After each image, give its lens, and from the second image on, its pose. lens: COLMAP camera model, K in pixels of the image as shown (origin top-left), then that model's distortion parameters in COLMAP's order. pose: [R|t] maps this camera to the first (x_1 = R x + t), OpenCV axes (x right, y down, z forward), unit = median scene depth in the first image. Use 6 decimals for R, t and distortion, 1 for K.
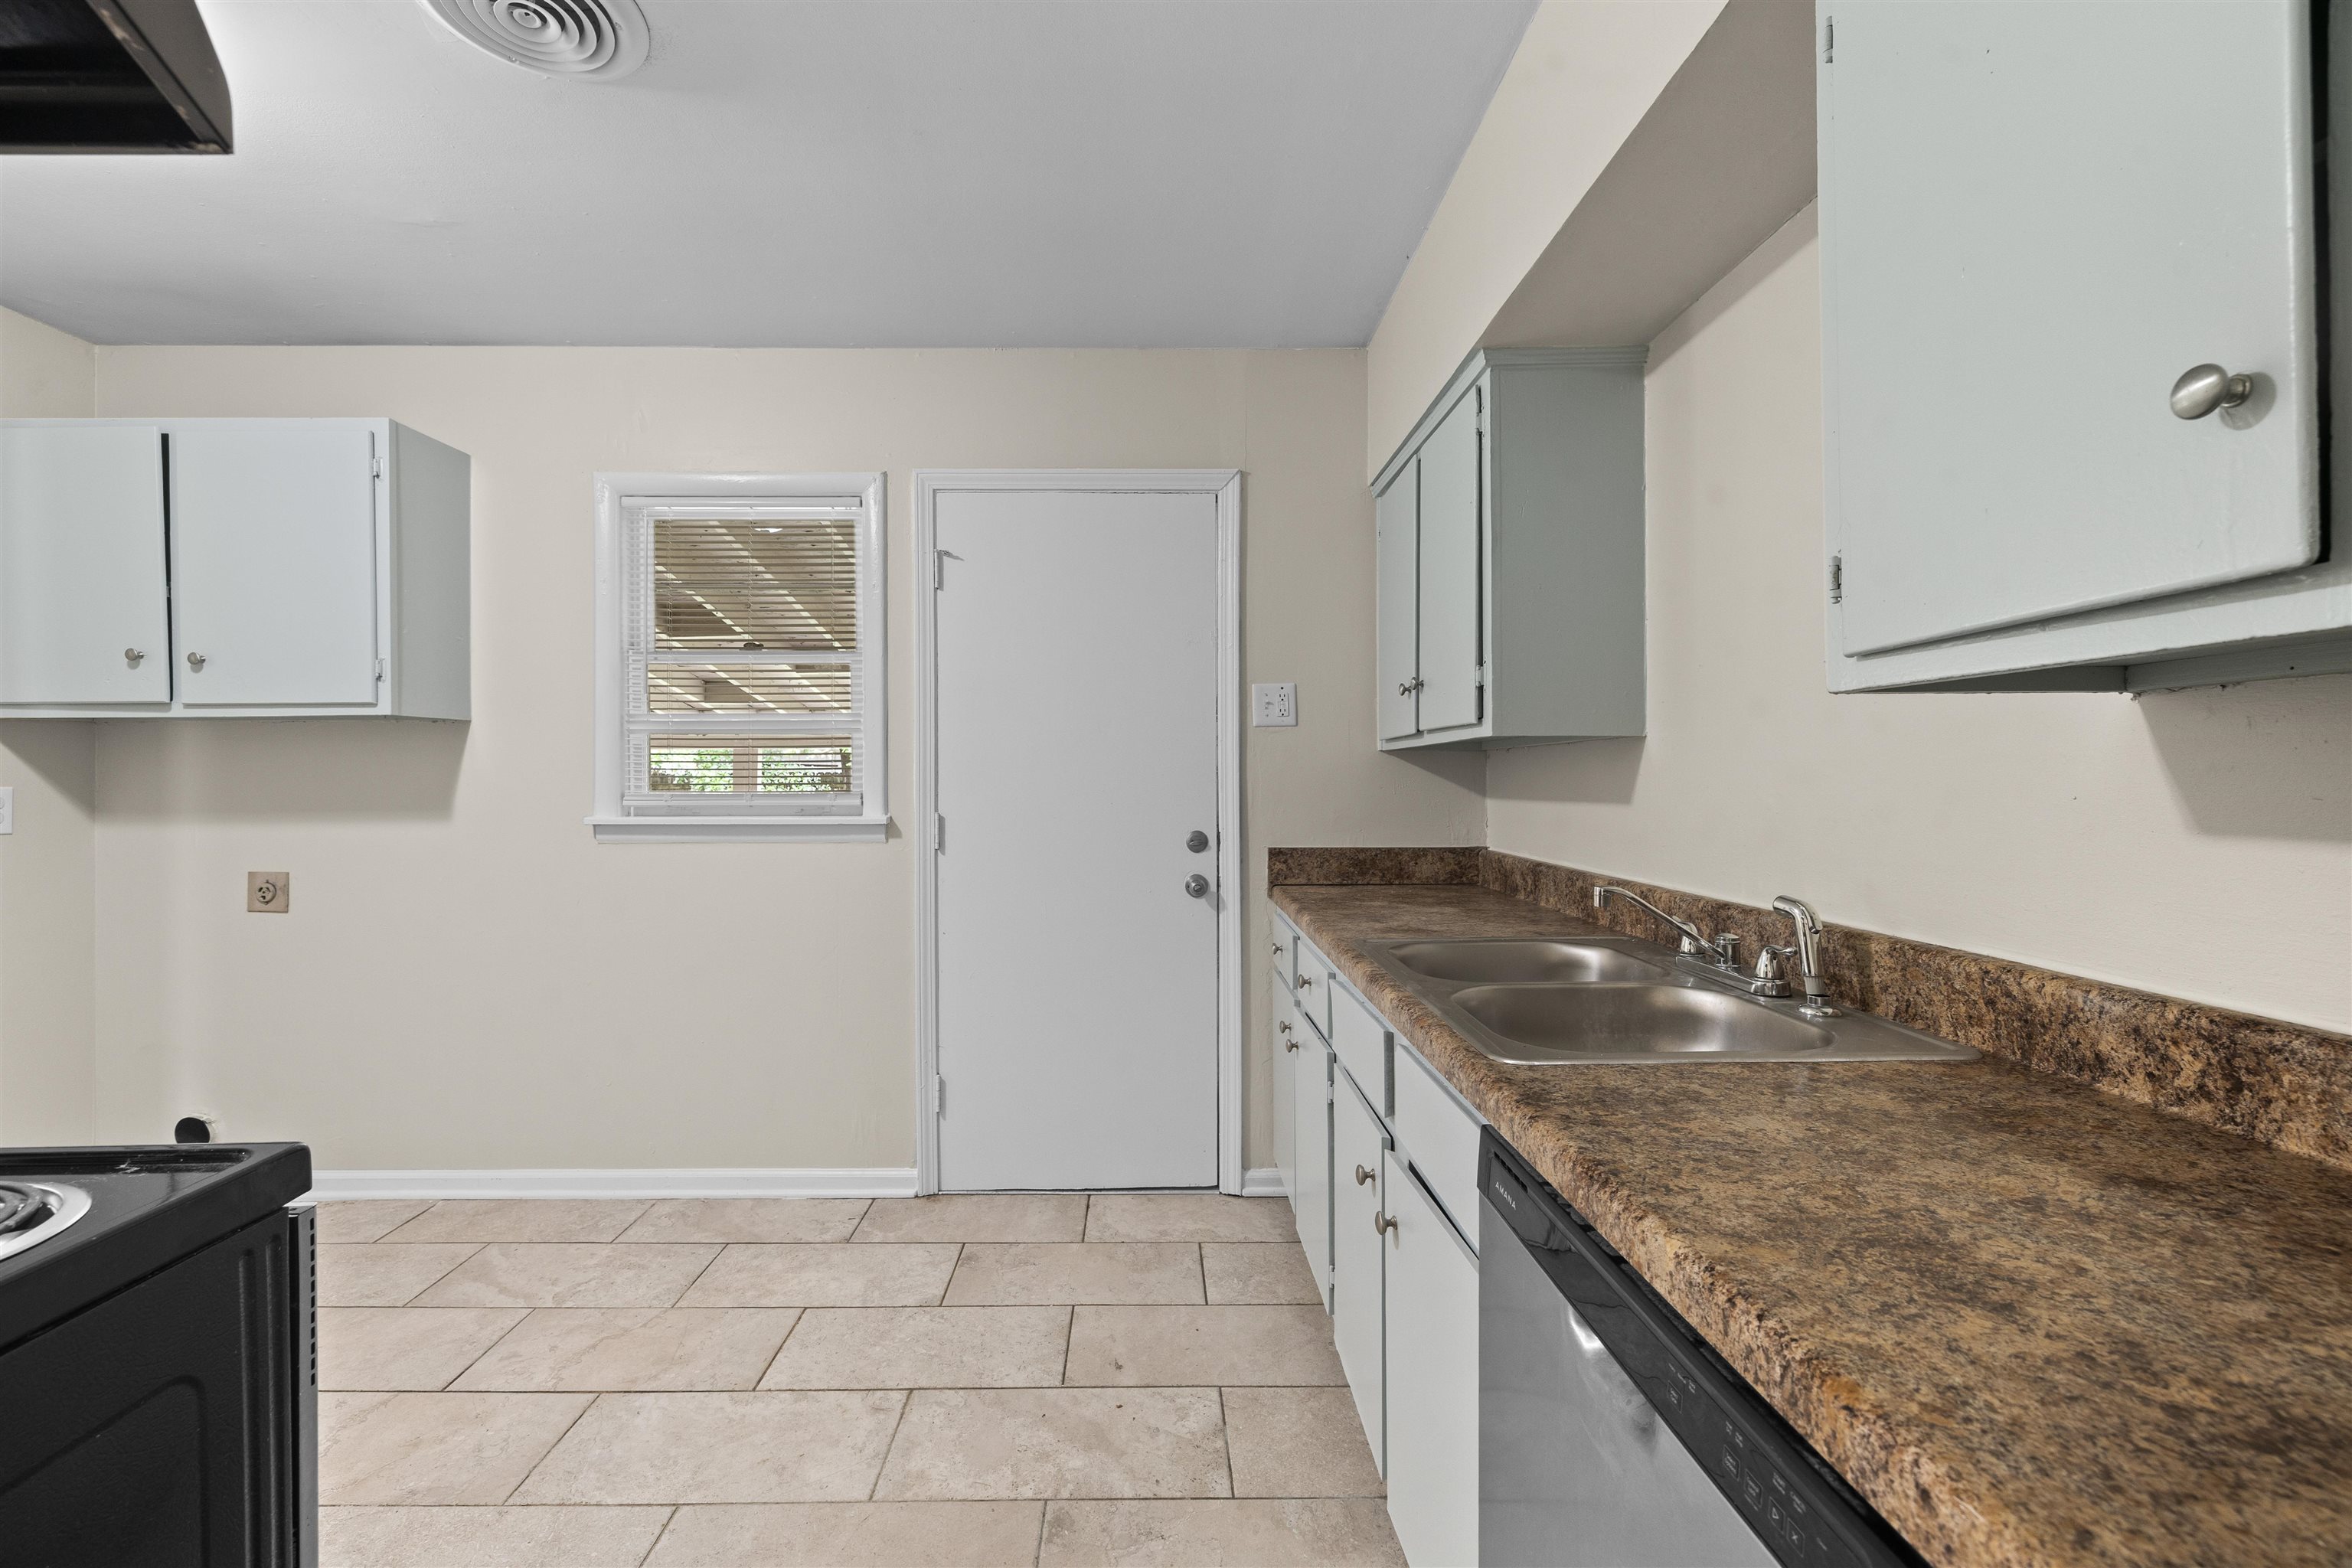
lens RADIAL K [[977.3, 0, 1168.9], [0, 977.3, 789.0], [0, 0, 1]] dist [-0.013907, 0.000000]
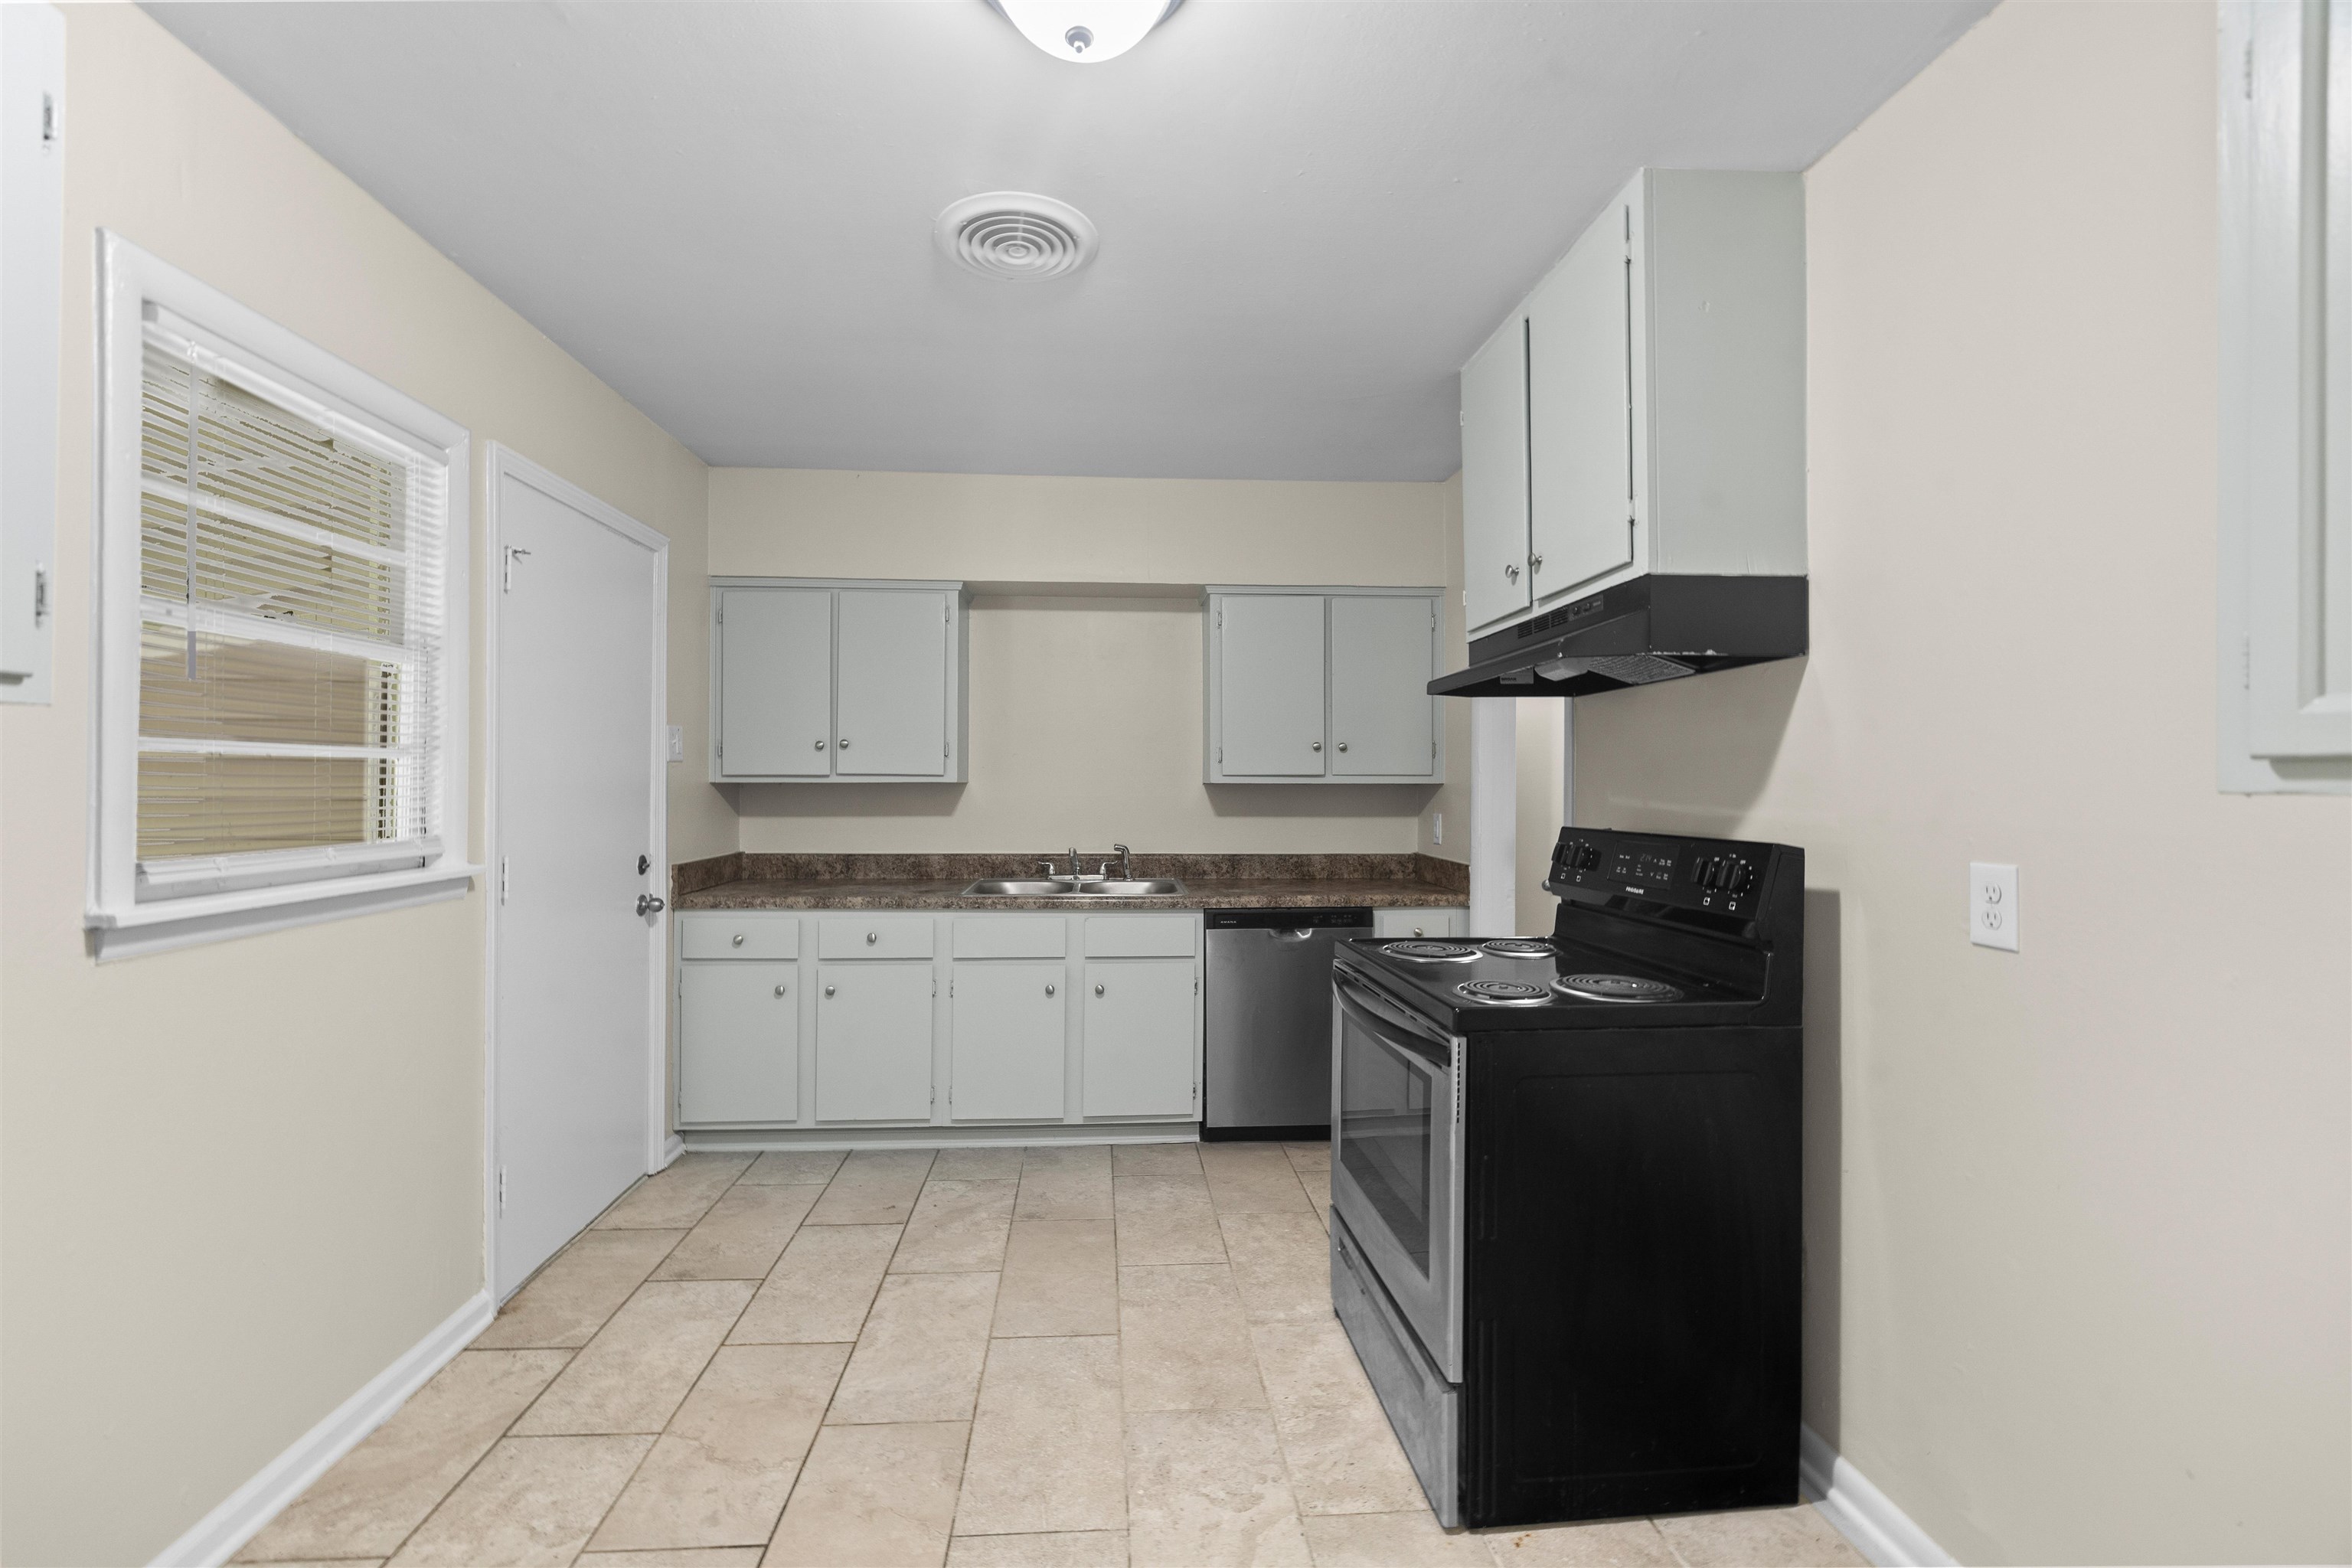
lens RADIAL K [[977.3, 0, 1165.7], [0, 977.3, 774.3], [0, 0, 1]] dist [-0.013907, 0.000000]
pose [[-0.037134, -0.000435, 0.999310, -1.362467], [0.001712, 0.999998, 0.000499, -0.059956], [-0.999309, 0.001729, -0.037134, 0.557323]]
